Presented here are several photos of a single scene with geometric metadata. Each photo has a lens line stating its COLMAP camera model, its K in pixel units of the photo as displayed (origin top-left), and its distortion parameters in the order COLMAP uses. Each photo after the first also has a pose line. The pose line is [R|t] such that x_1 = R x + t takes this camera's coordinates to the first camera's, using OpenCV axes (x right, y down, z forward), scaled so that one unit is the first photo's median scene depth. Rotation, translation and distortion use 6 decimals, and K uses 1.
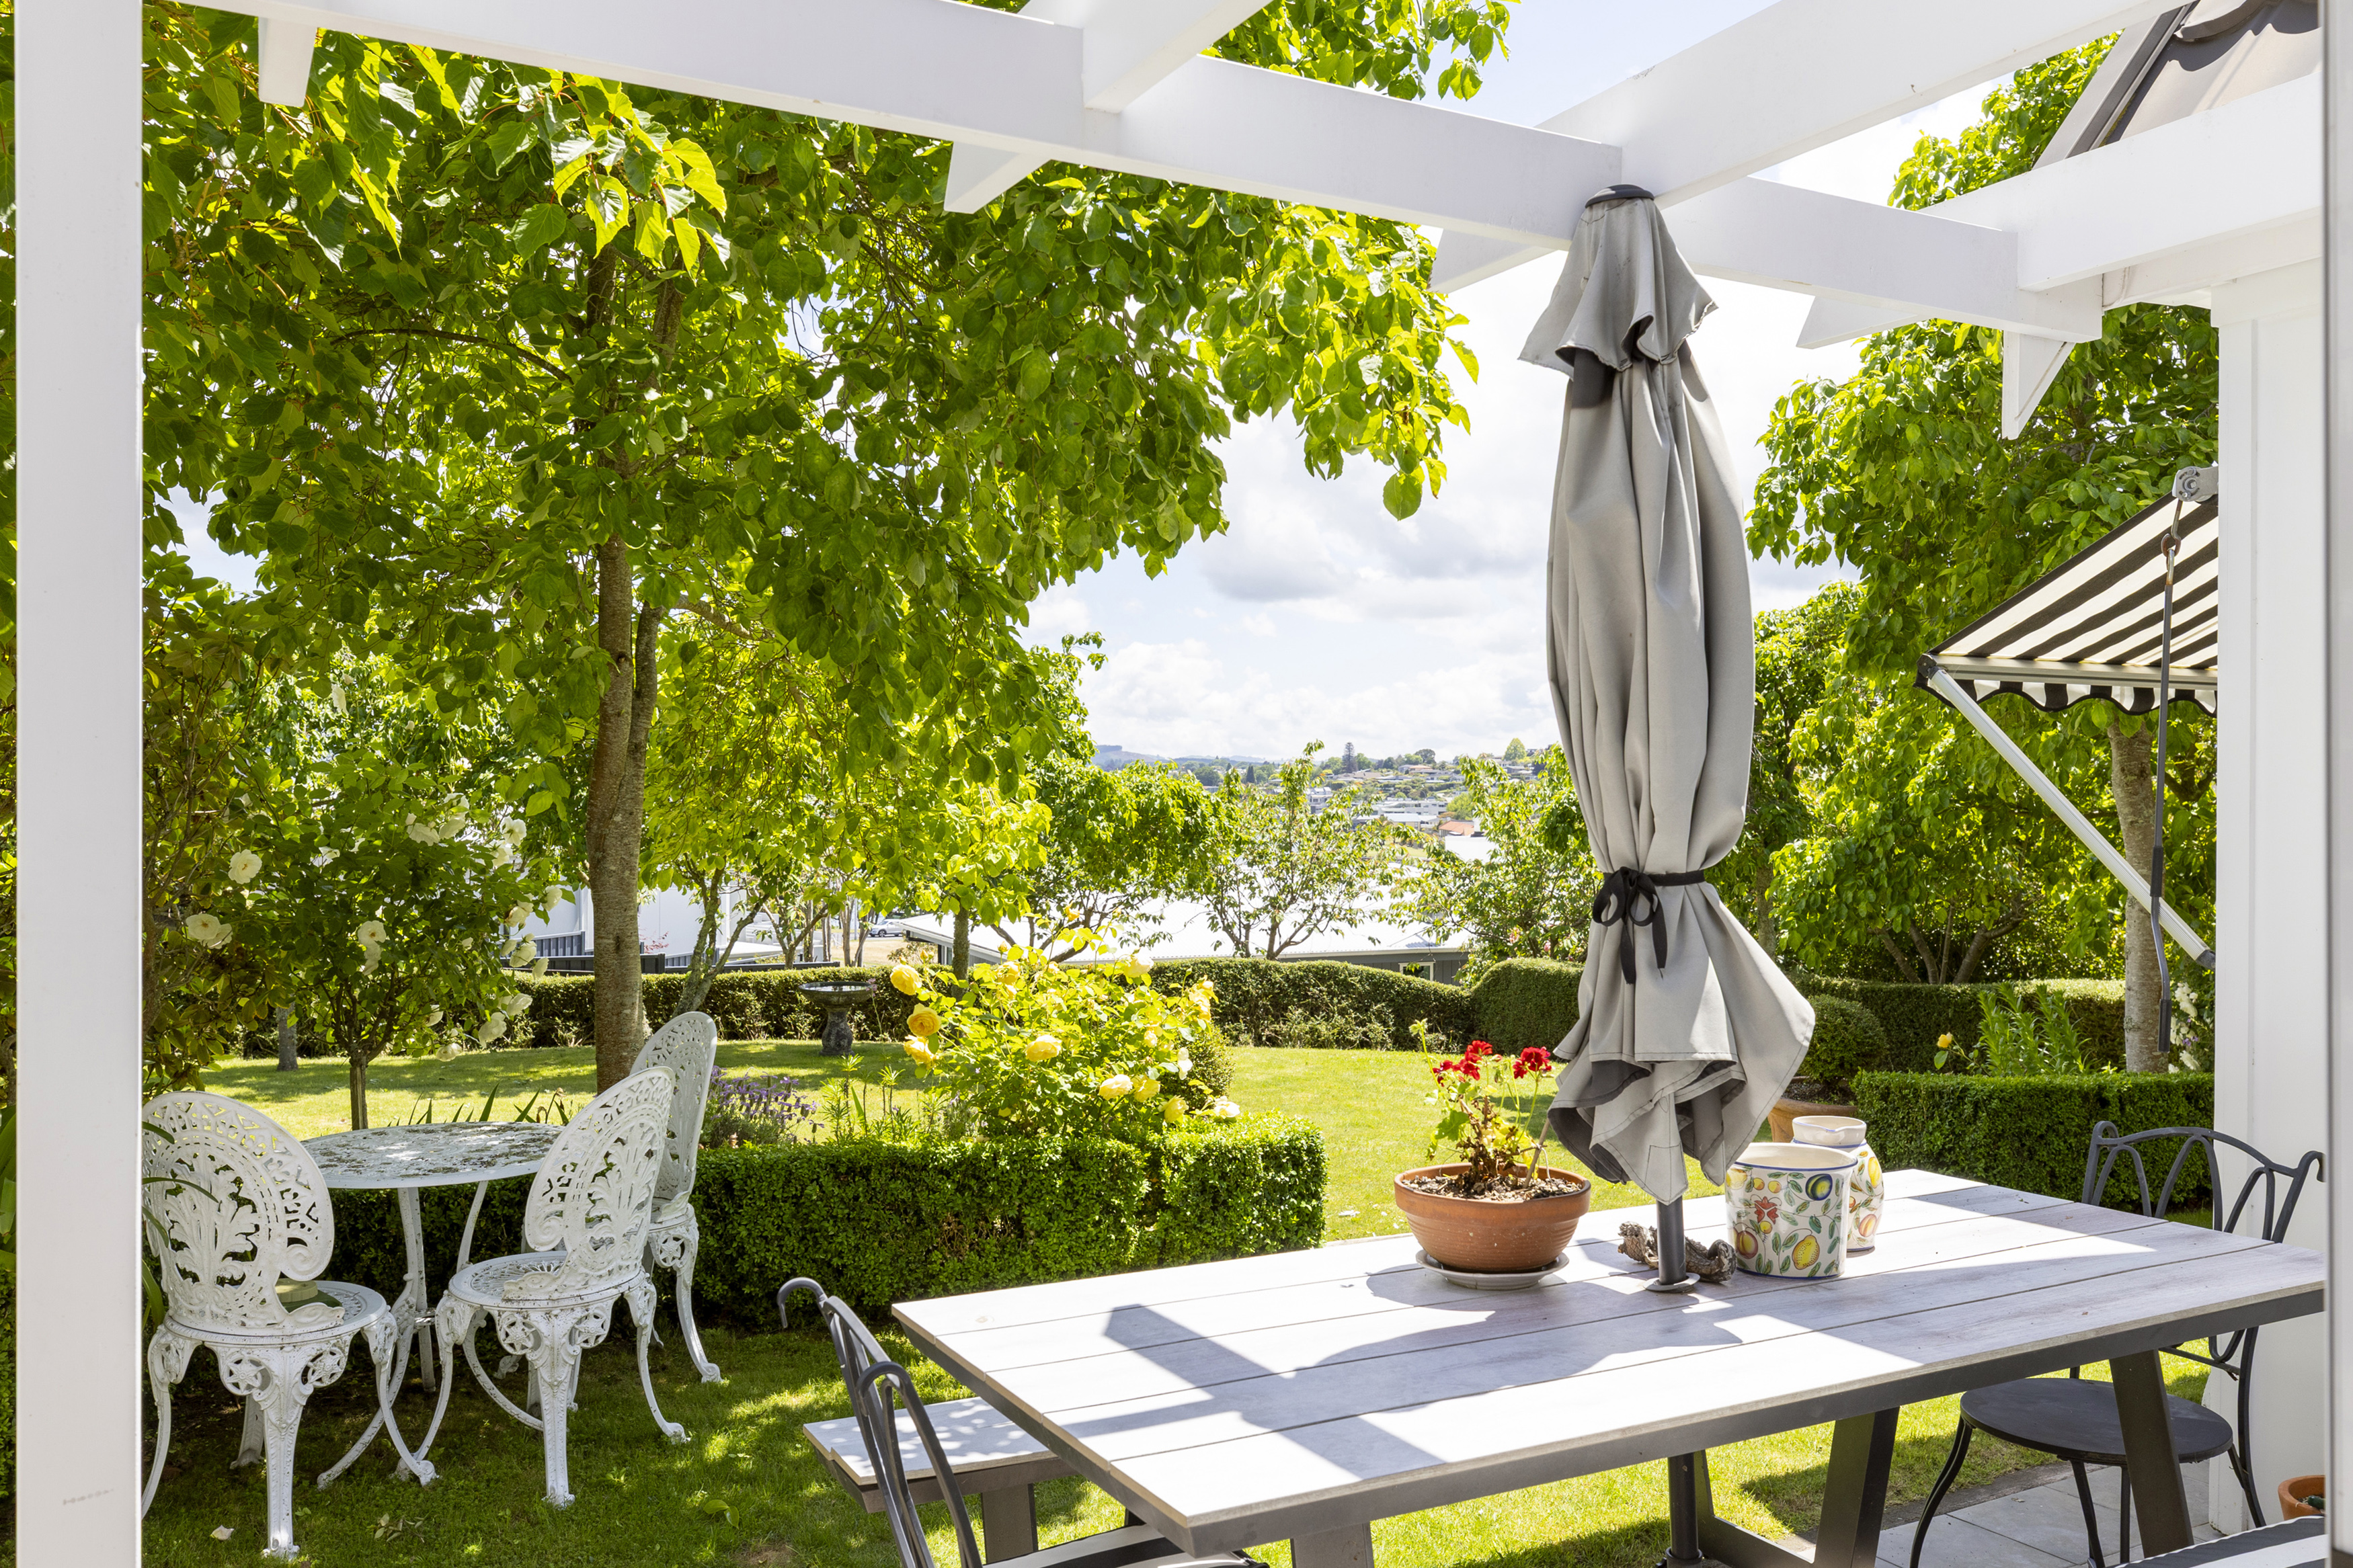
lens RADIAL K [[1851.3, 0, 1161.5], [0, 1851.3, 789.0], [0, 0, 1]] dist [-0.001603, 0.000761]
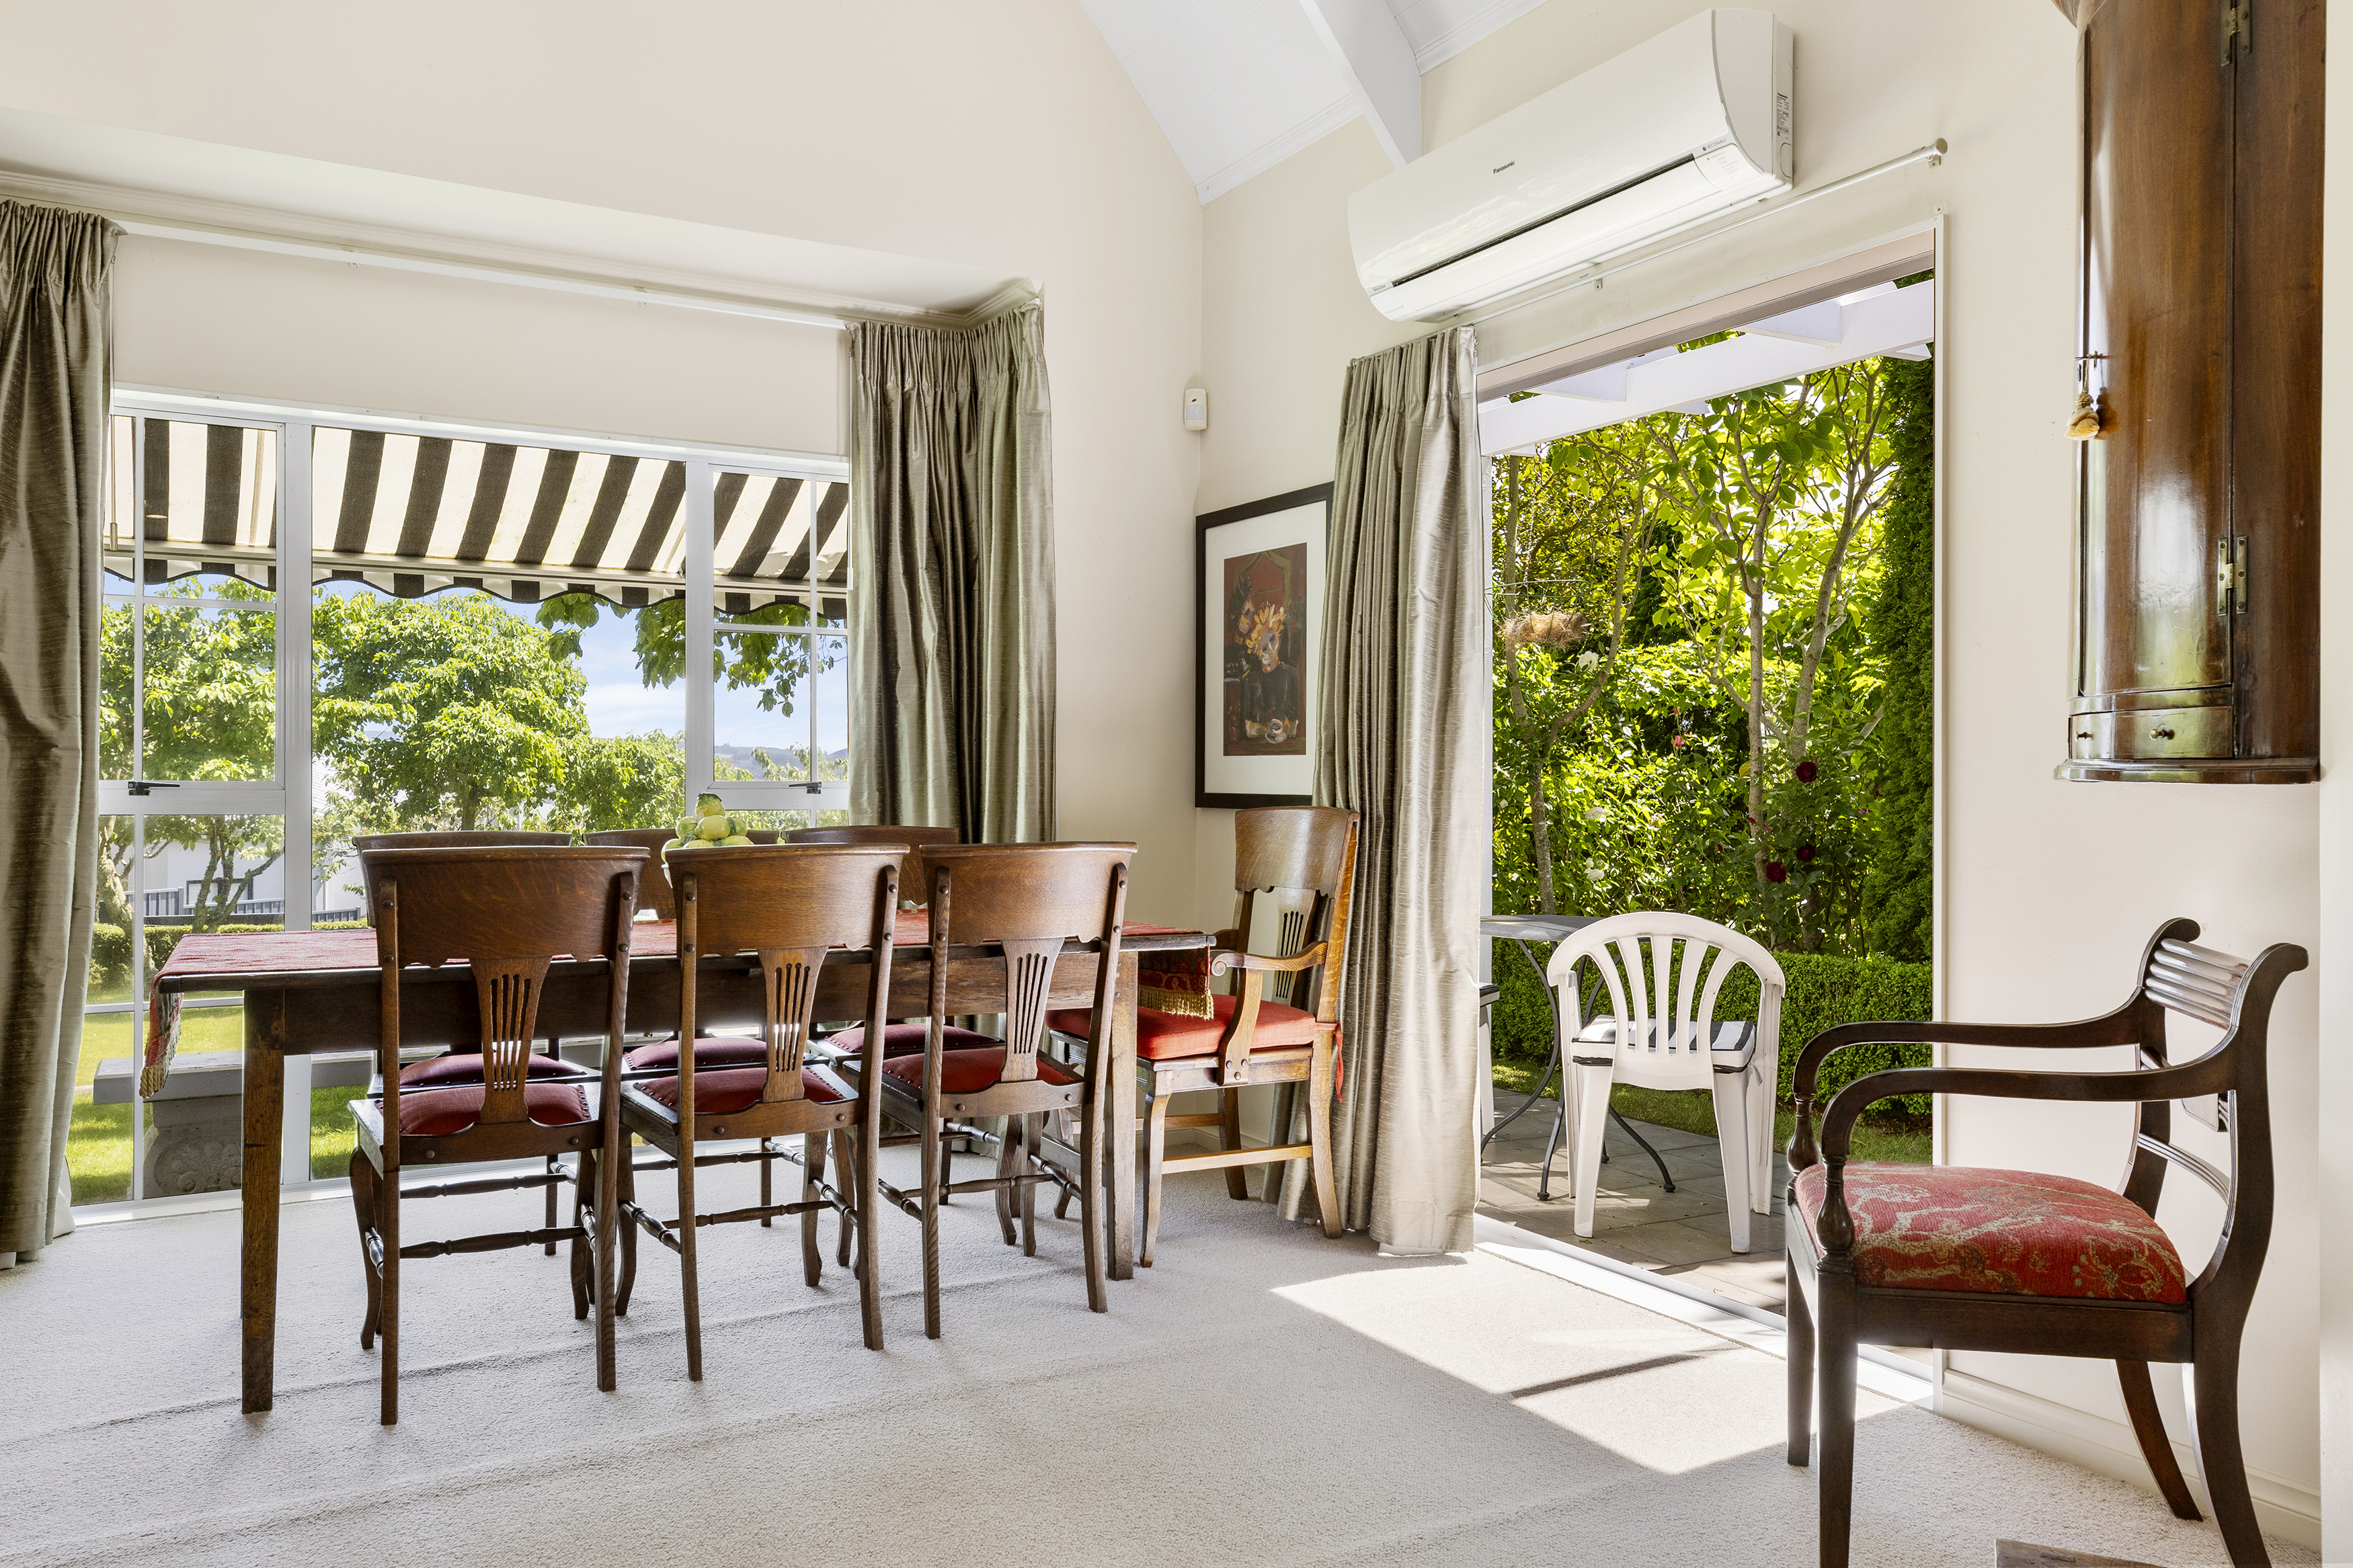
lens RADIAL K [[1699.4, 0, 1130.5], [0, 1699.4, 778.1], [0, 0, 1]] dist [0.011274, 0.006348]
pose [[0.999429, -0.002410, 0.033699, 0.265203], [0.002578, 0.999985, -0.004934, 0.021477], [-0.033687, 0.005018, 0.999420, -0.029384]]
